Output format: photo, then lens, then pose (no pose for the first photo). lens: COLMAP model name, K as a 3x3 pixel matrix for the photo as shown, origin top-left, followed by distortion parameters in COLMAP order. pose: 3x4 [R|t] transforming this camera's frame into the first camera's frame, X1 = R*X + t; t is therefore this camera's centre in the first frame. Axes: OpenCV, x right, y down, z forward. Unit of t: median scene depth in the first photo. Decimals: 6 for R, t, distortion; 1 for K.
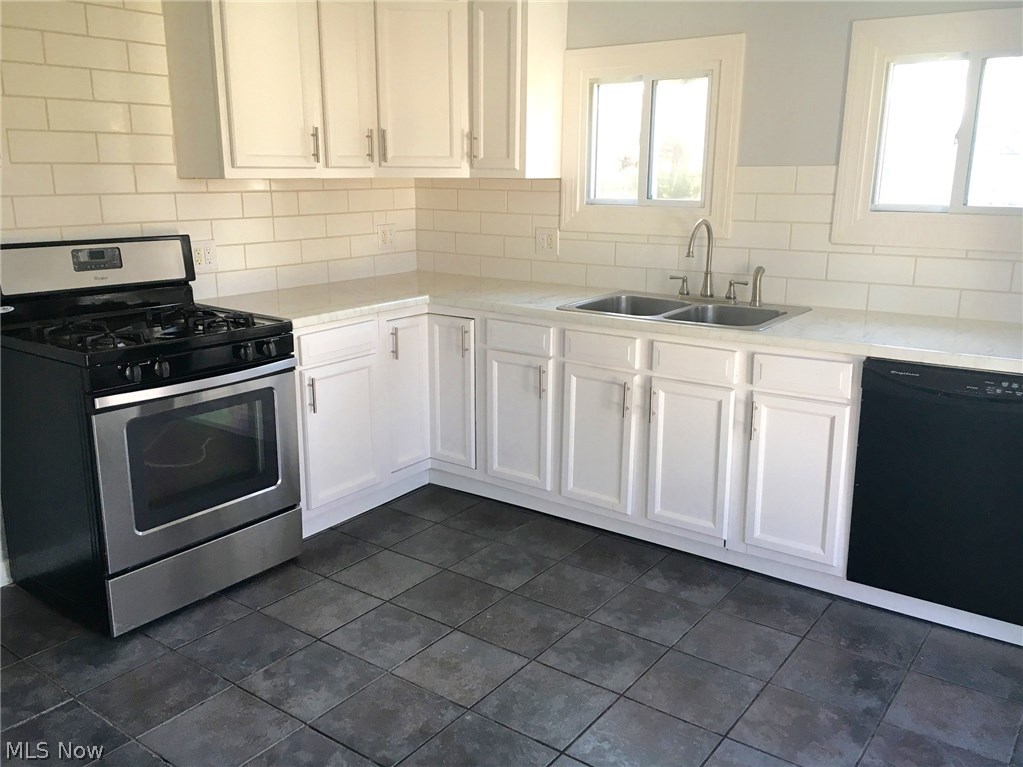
lens RADIAL K [[875.3, 0, 513.3], [0, 875.3, 387.2], [0, 0, 1]] dist [0.058503, -0.046155]
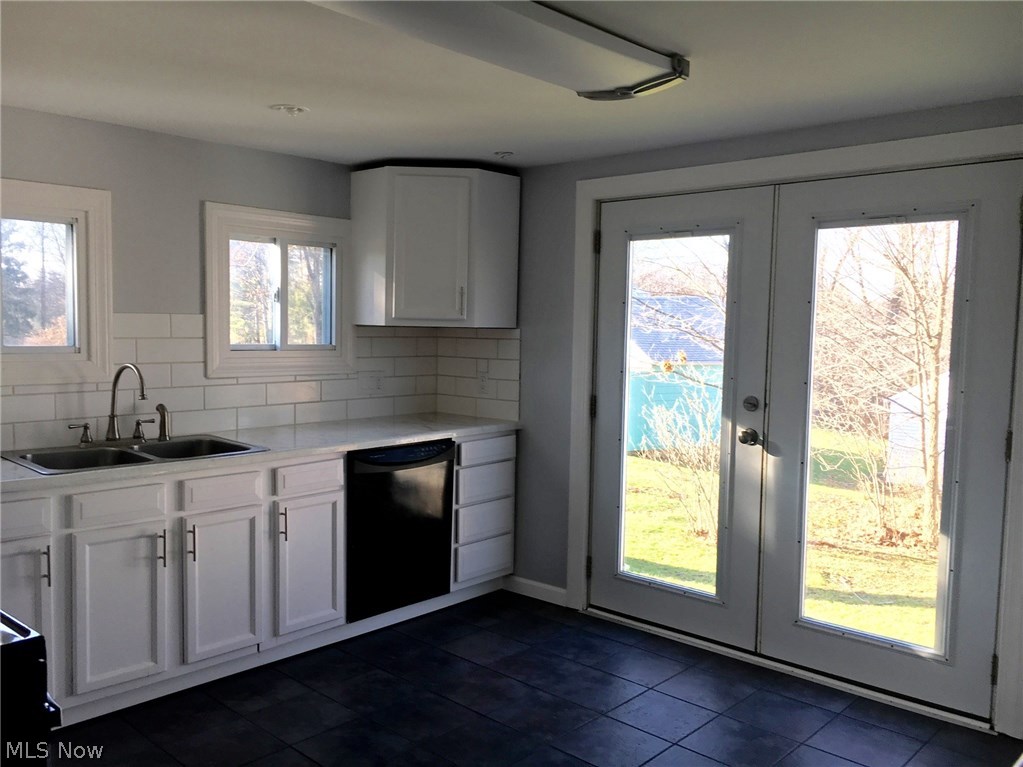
lens RADIAL K [[875.3, 0, 508.2], [0, 875.3, 382.3], [0, 0, 1]] dist [0.058503, -0.046155]
pose [[0.116720, -0.068059, 0.990830, -0.757432], [0.224586, 0.973616, 0.040420, -0.114407], [-0.967439, 0.217809, 0.128925, 0.457410]]
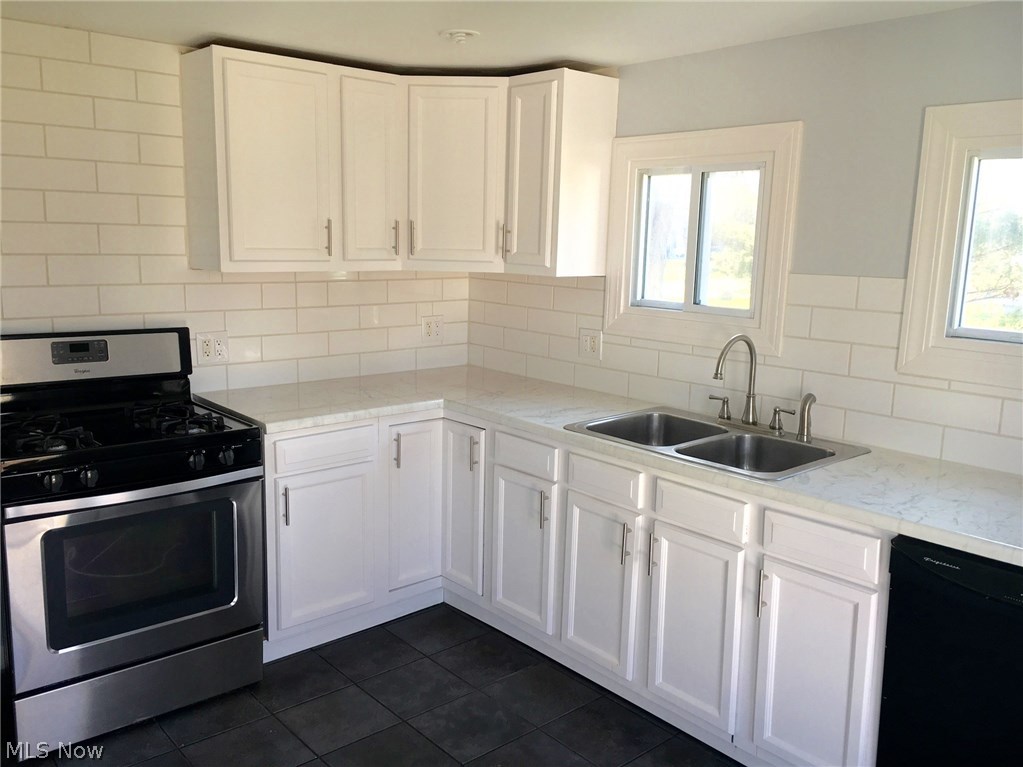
lens RADIAL K [[875.3, 0, 508.8], [0, 875.3, 386.4], [0, 0, 1]] dist [0.058503, -0.046155]
pose [[0.975467, 0.057707, -0.212447, 0.184905], [-0.073425, 0.995058, -0.066848, -0.069714], [0.207540, 0.080807, 0.974883, 0.136608]]
